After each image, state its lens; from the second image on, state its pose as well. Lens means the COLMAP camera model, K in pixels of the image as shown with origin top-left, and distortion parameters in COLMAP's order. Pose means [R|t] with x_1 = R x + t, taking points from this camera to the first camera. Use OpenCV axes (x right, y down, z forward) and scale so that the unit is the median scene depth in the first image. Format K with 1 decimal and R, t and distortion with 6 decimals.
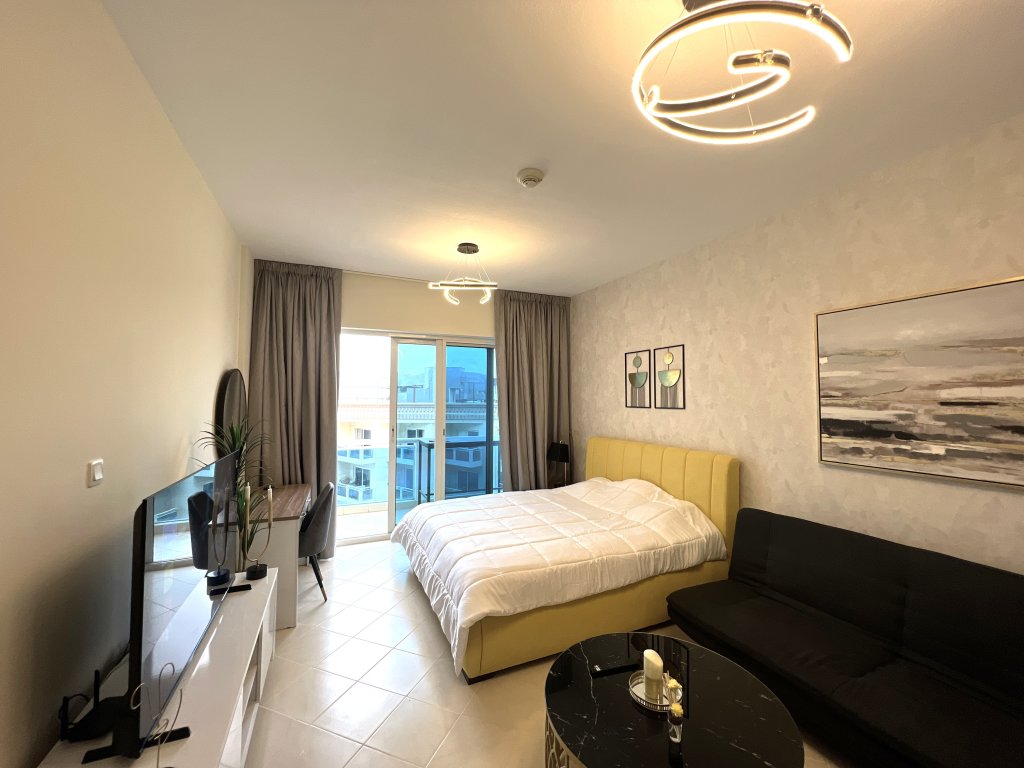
lens RADIAL K [[410.0, 0, 513.2], [0, 410.0, 384.0], [0, 0, 1]] dist [-0.002579, 0.000131]
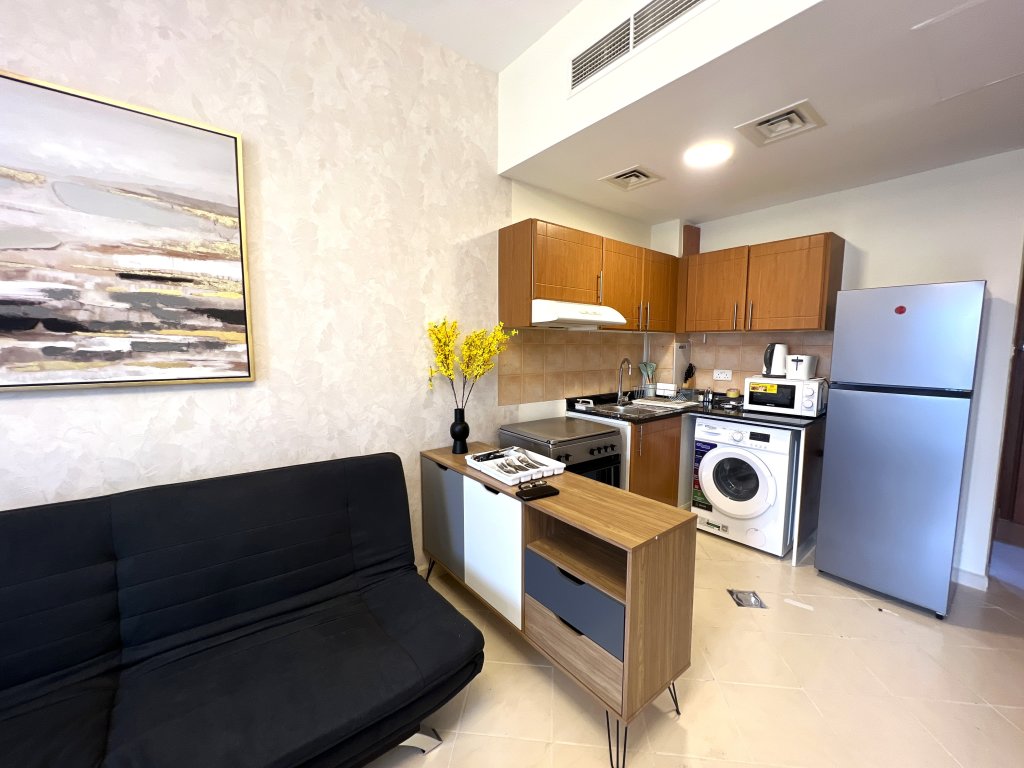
lens RADIAL K [[410.0, 0, 513.2], [0, 410.0, 384.0], [0, 0, 1]] dist [-0.002579, 0.000131]
pose [[-0.251379, -0.094912, 0.963224, 0.178611], [-0.040383, 0.995342, 0.087537, 0.118043], [-0.967046, -0.016893, -0.254041, 0.452013]]
